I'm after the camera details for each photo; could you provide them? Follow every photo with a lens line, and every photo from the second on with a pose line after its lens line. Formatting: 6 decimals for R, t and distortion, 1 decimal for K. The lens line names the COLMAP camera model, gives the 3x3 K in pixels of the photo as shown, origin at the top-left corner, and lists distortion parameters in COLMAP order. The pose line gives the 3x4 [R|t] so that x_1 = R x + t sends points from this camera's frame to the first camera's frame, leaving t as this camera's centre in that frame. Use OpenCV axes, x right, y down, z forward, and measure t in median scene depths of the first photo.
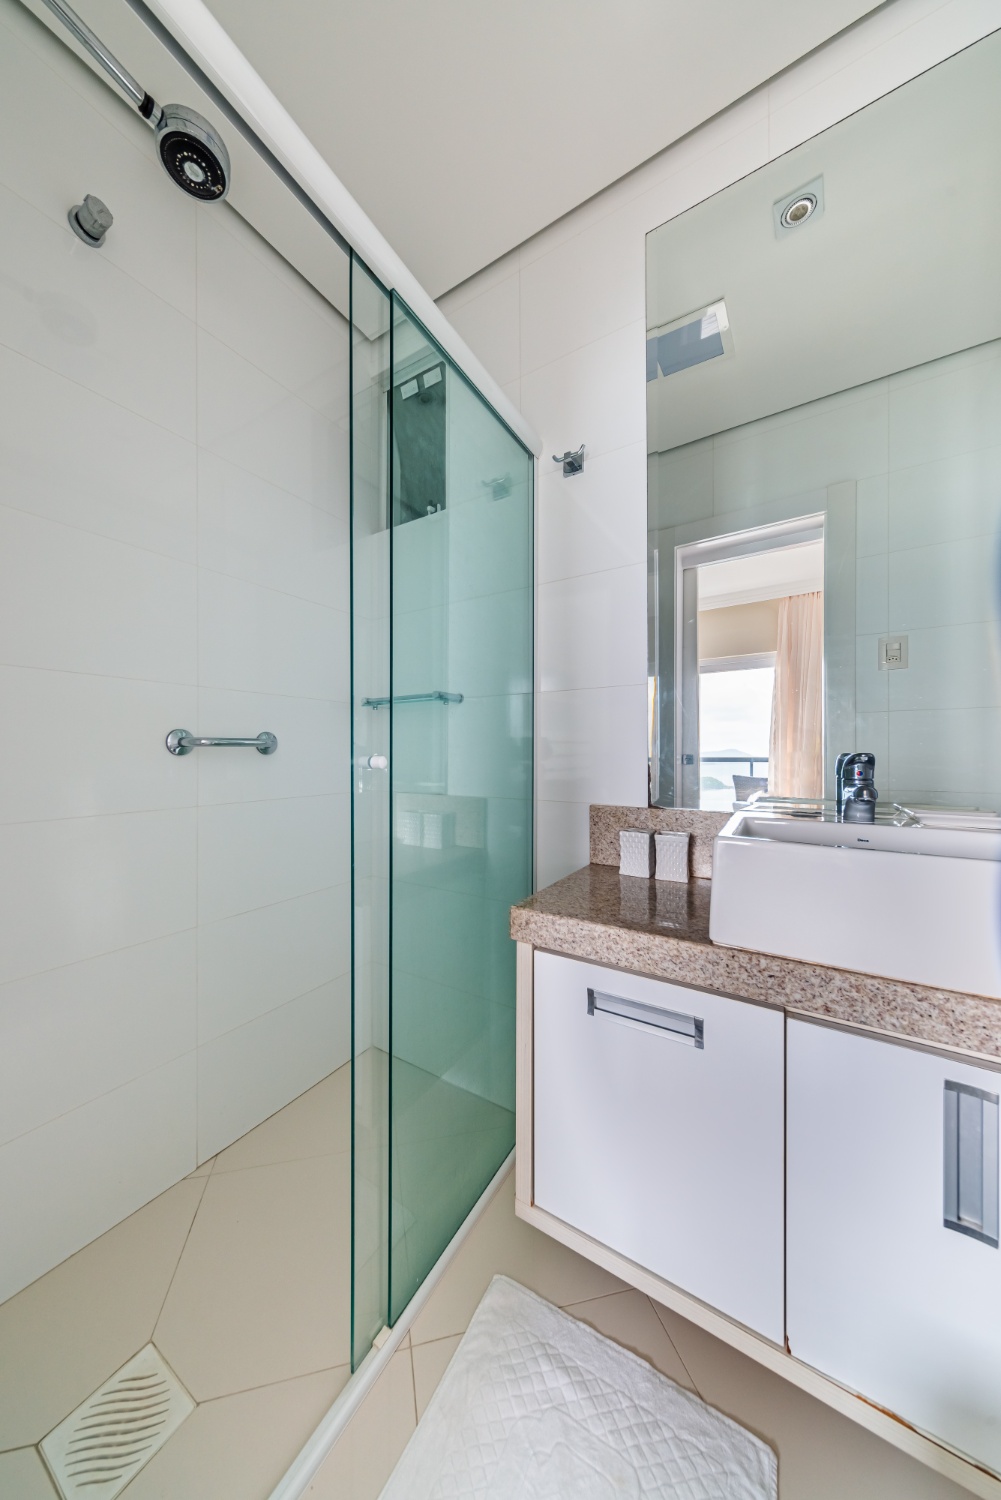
lens RADIAL K [[463.5, 0, 499.7], [0, 463.5, 756.0], [0, 0, 1]] dist [-0.001094, -0.000023]
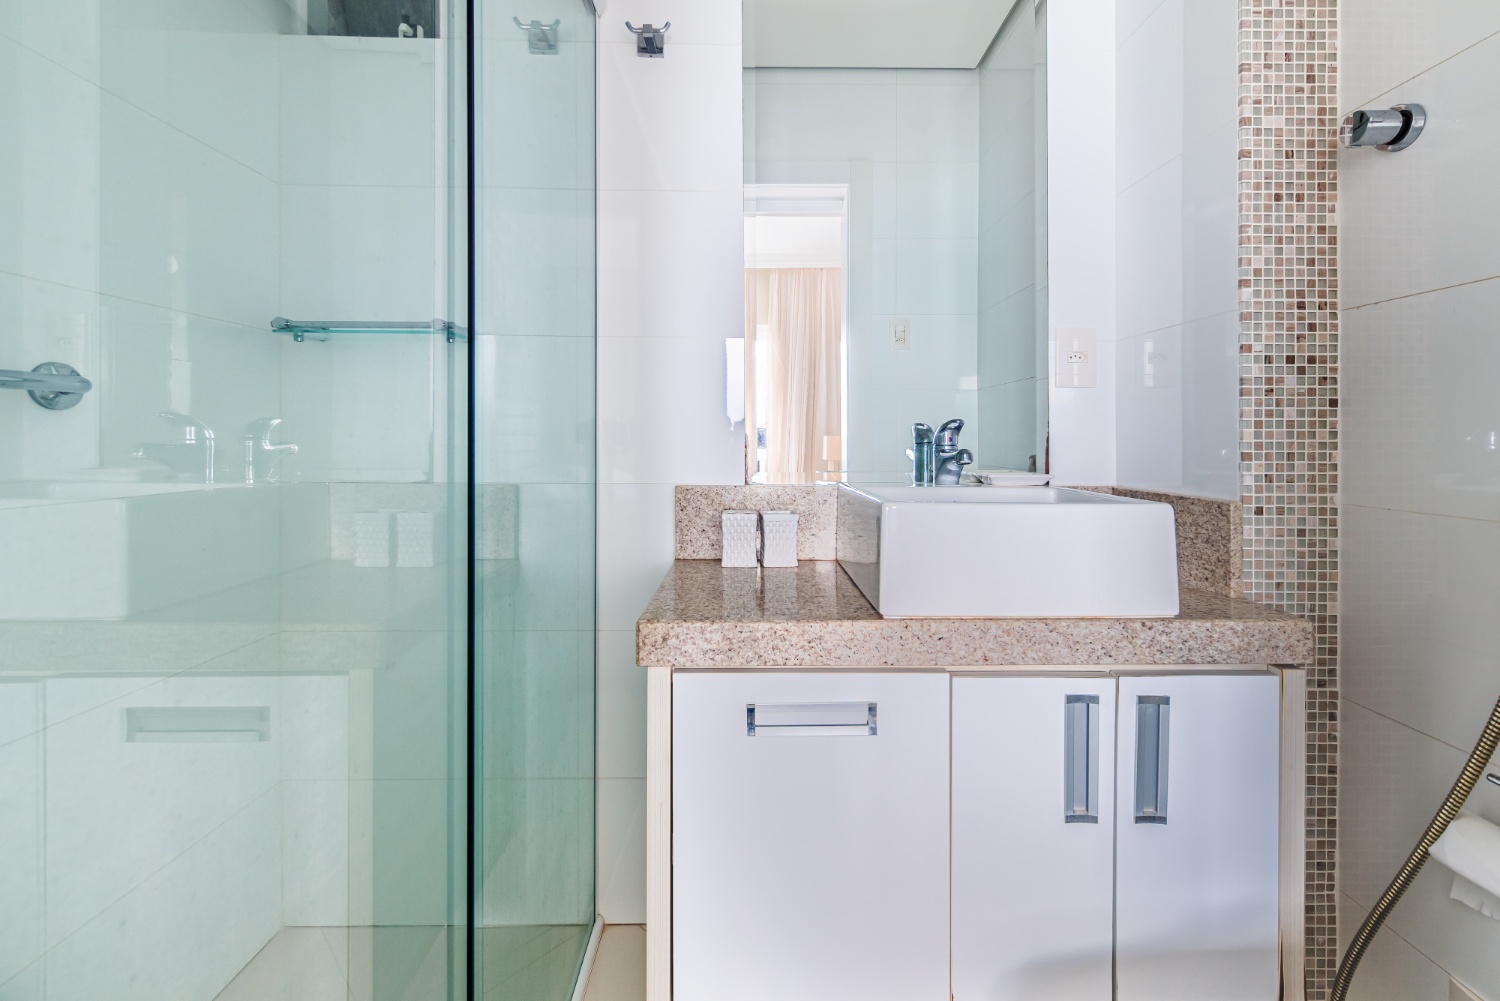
lens RADIAL K [[584.6, 0, 764.1], [0, 584.6, 440.4], [0, 0, 1]] dist [0.002190, -0.000119]
pose [[0.837251, -0.000365, 0.546818, -0.338200], [-0.000423, 0.999999, 0.001315, 0.043002], [-0.546818, -0.001332, 0.837251, 0.135718]]
